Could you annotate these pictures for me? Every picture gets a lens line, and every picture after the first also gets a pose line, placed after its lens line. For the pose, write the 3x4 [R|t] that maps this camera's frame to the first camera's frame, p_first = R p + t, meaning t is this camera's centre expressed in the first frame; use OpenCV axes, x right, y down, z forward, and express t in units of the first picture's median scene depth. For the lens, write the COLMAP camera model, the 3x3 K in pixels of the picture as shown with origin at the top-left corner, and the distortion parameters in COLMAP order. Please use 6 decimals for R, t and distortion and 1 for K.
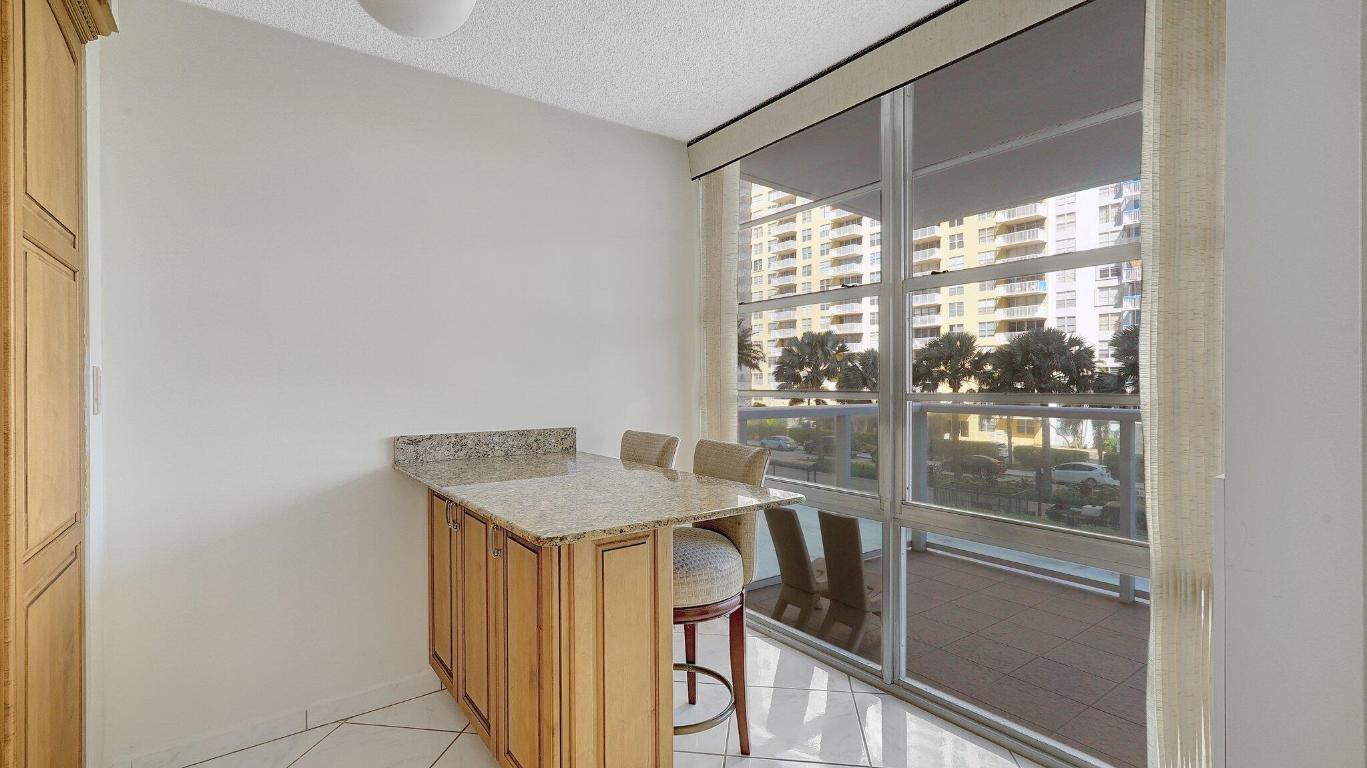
lens RADIAL K [[609.4, 0, 685.5], [0, 609.4, 379.7], [0, 0, 1]] dist [-0.008593, 0.006746]
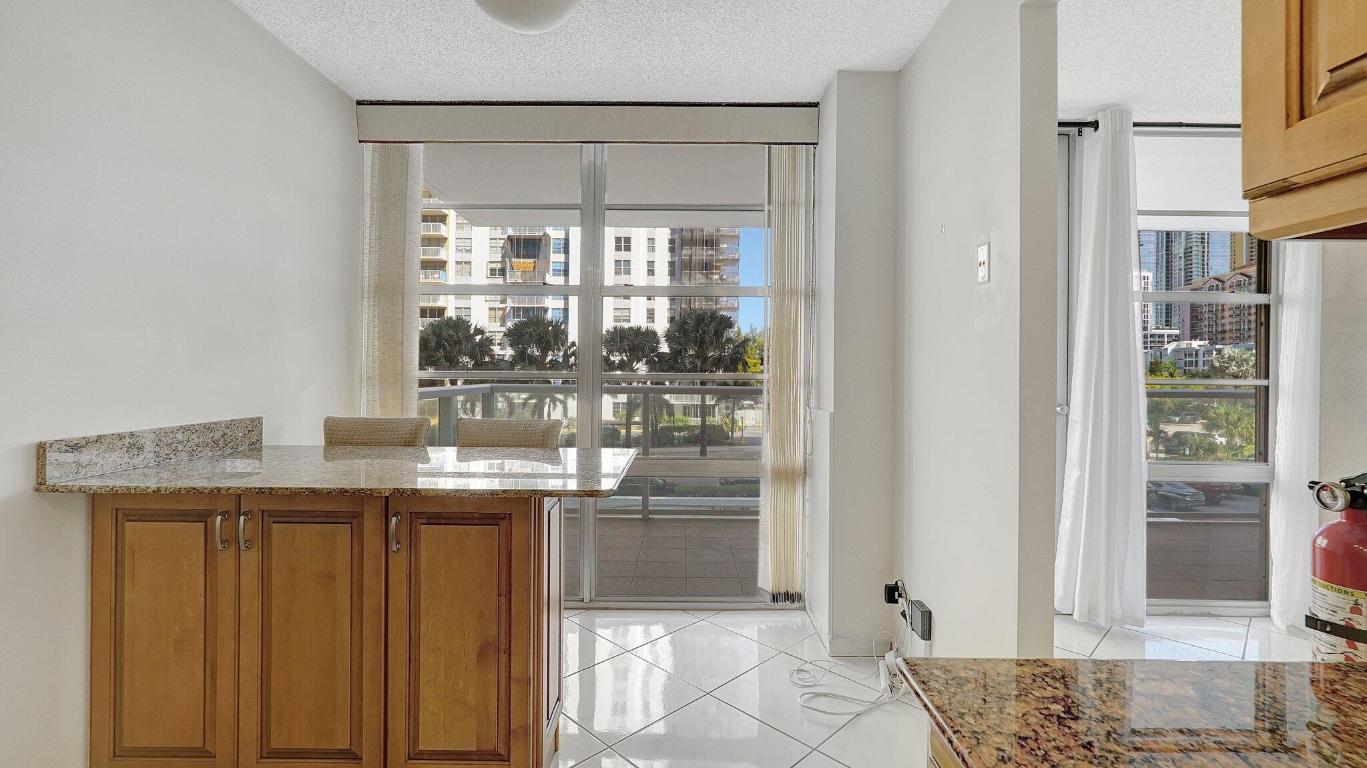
lens RADIAL K [[607.3, 0, 694.3], [0, 607.3, 380.0], [0, 0, 1]] dist [-0.013036, 0.004777]
pose [[0.589385, -0.010484, 0.807784, -0.439608], [-0.011457, 0.999707, 0.021334, 0.004516], [-0.807771, -0.021829, 0.589092, 0.048550]]
